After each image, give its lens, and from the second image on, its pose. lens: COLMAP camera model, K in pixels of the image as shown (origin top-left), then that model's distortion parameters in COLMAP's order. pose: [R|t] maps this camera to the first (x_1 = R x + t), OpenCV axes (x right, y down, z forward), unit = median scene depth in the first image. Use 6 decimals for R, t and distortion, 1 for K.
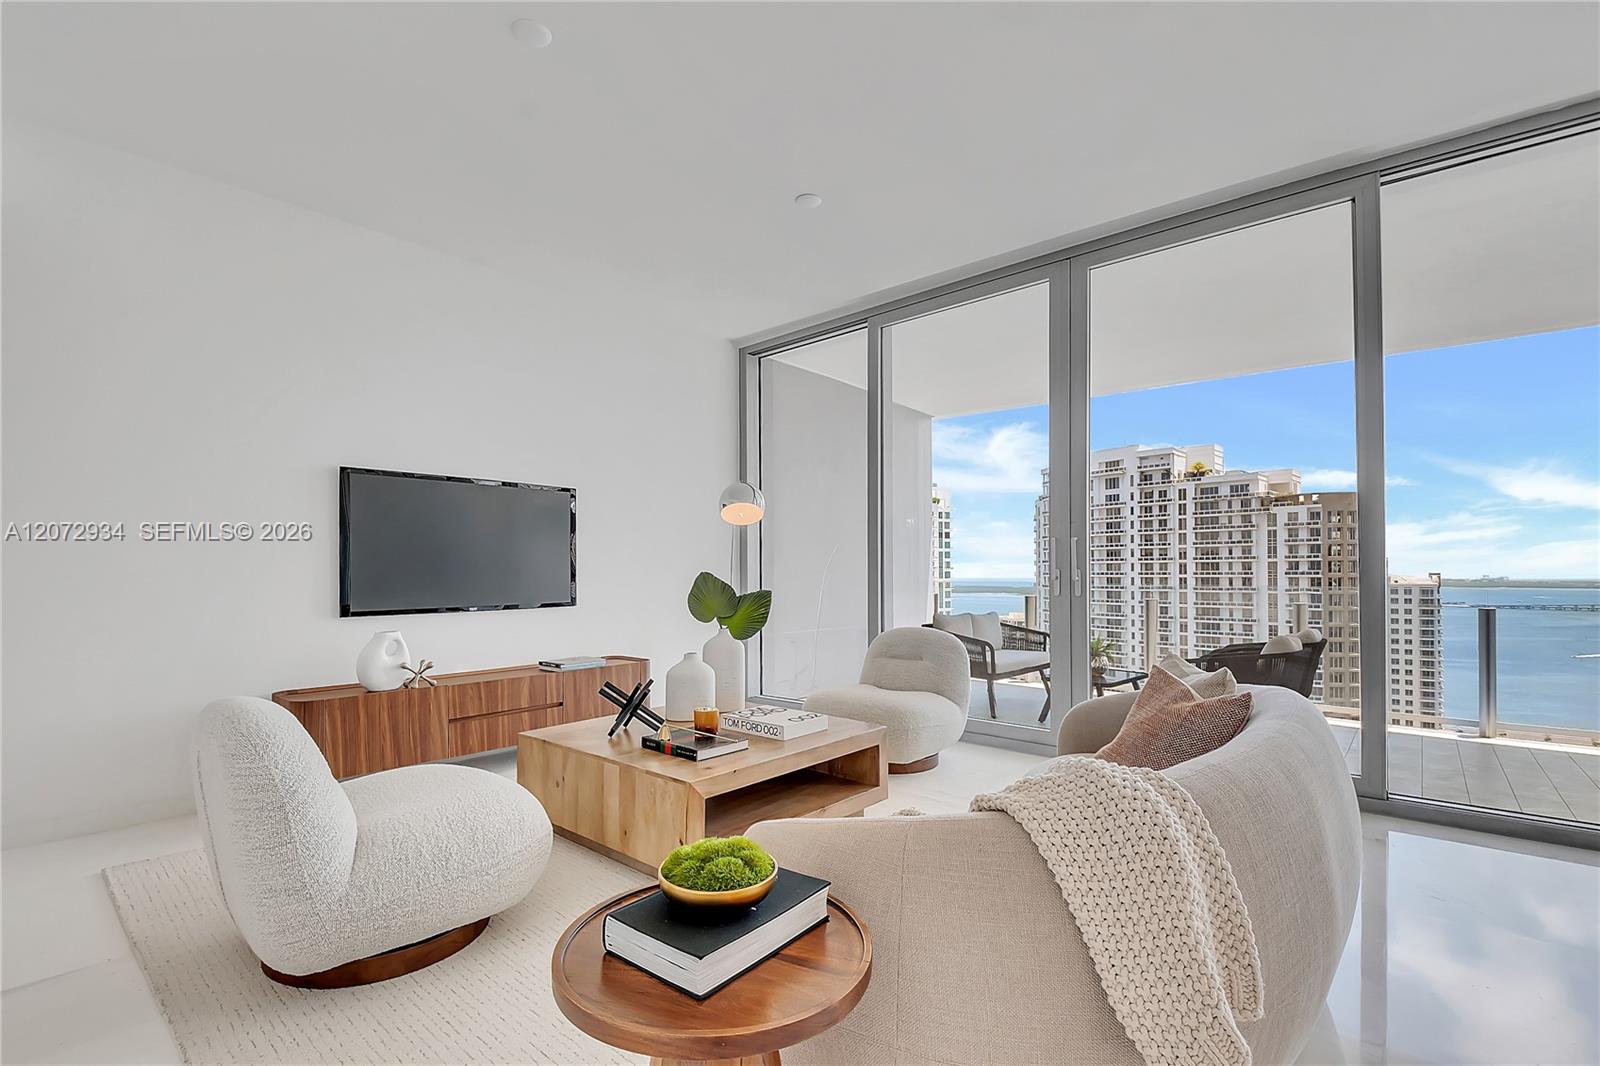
lens RADIAL K [[725.5, 0, 781.2], [0, 725.5, 567.7], [0, 0, 1]] dist [-0.000355, 0.000058]
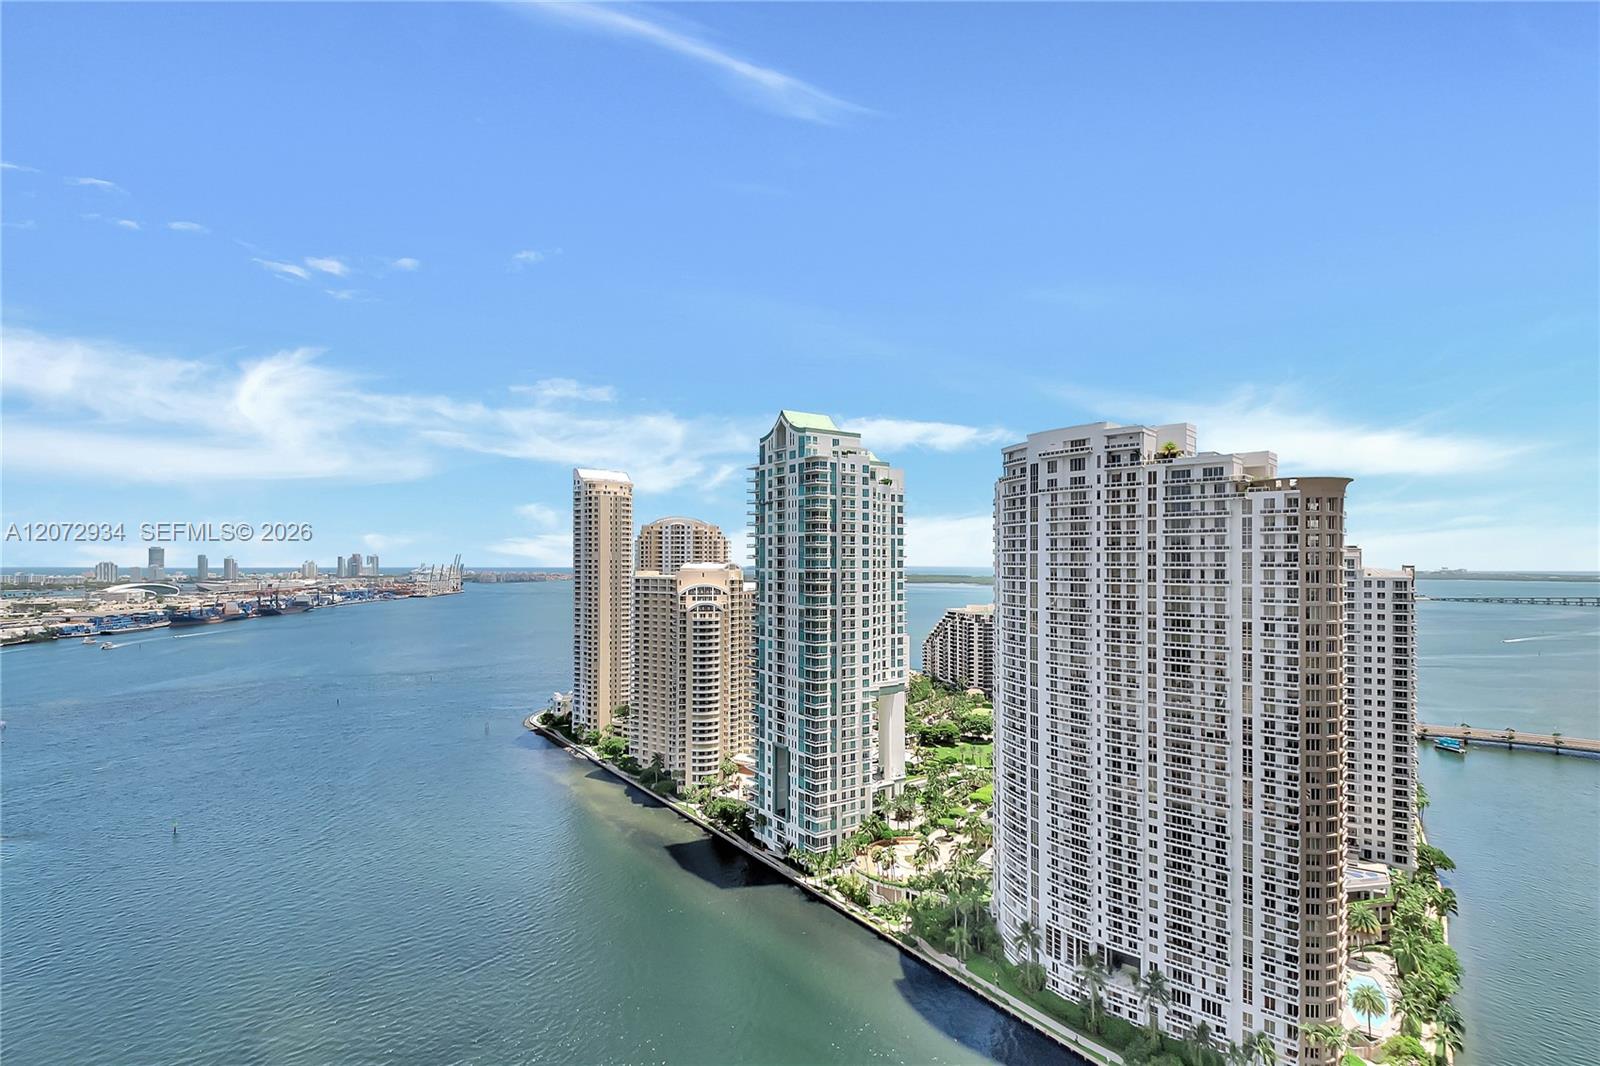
lens RADIAL K [[768.4, 0, 807.7], [0, 768.4, 559.5], [0, 0, 1]] dist [0.024778, -0.001044]
pose [[0.995419, 0.006862, 0.095367, 0.031936], [-0.007467, 0.999954, 0.005993, -0.001118], [-0.095321, -0.006677, 0.995424, 0.077621]]
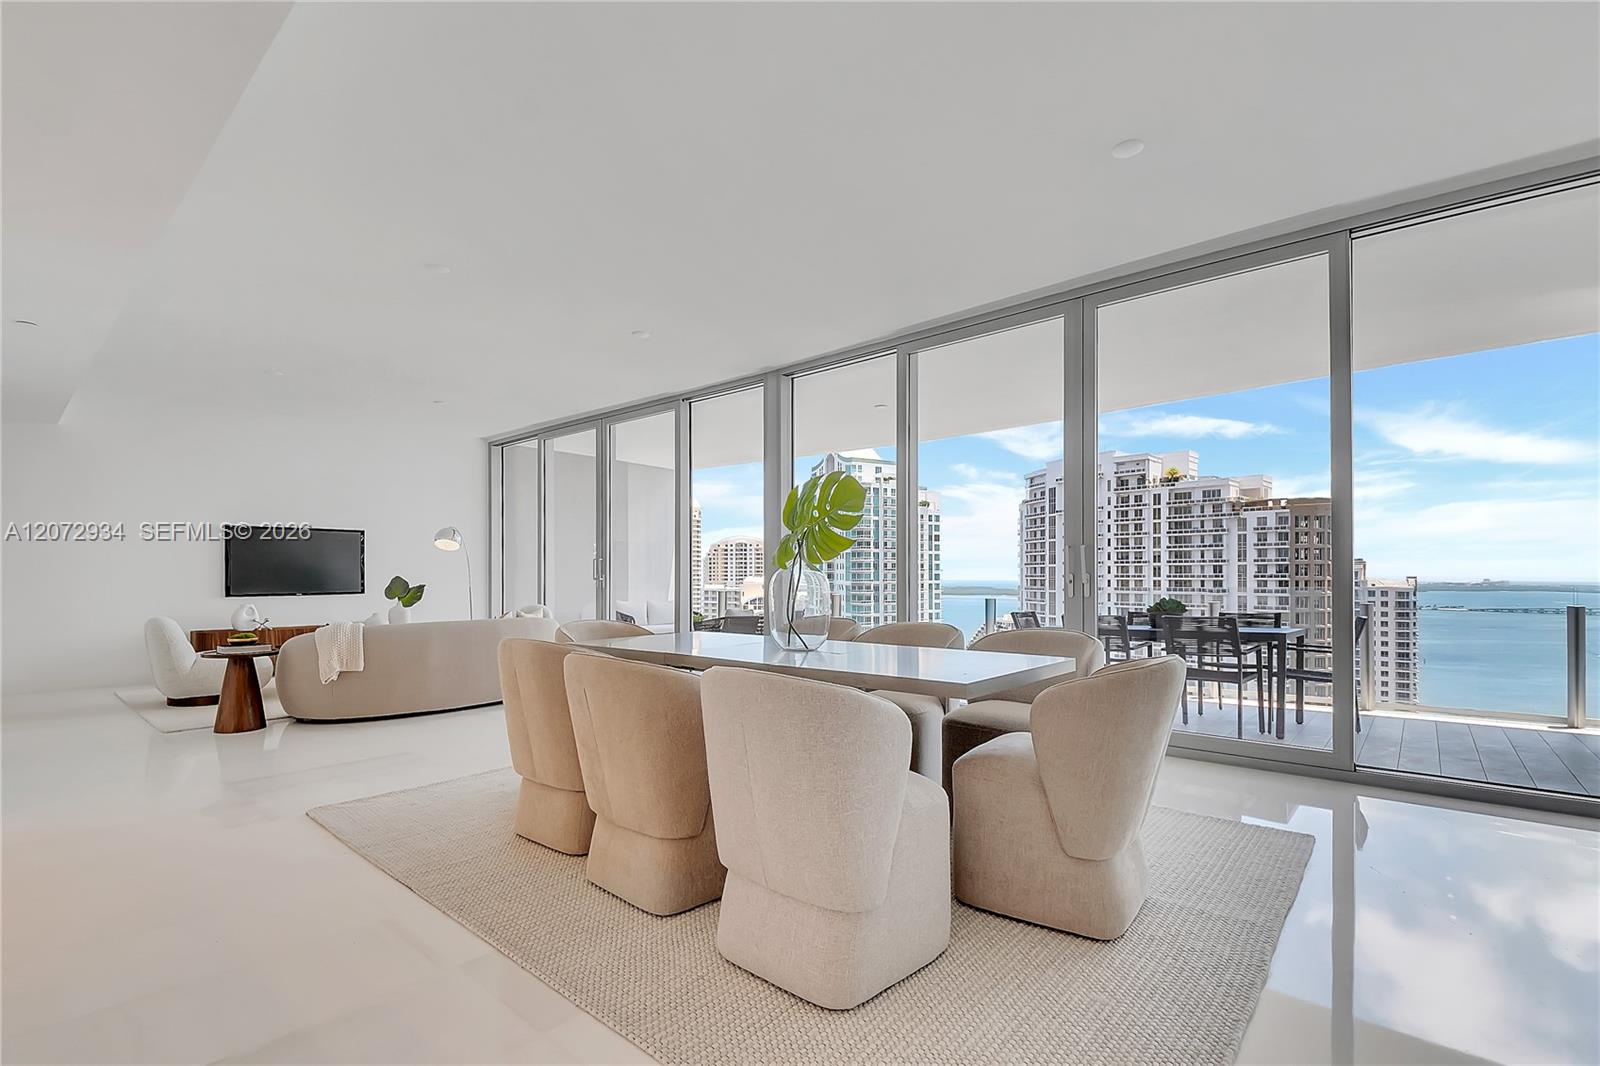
lens RADIAL K [[735.0, 0, 793.7], [0, 735.0, 571.0], [0, 0, 1]] dist [0.003292, -0.000478]
pose [[0.999996, 0.002622, 0.001425, 0.037238], [-0.002626, 0.999994, 0.002390, -0.000567], [-0.001419, -0.002394, 0.999996, -0.040708]]
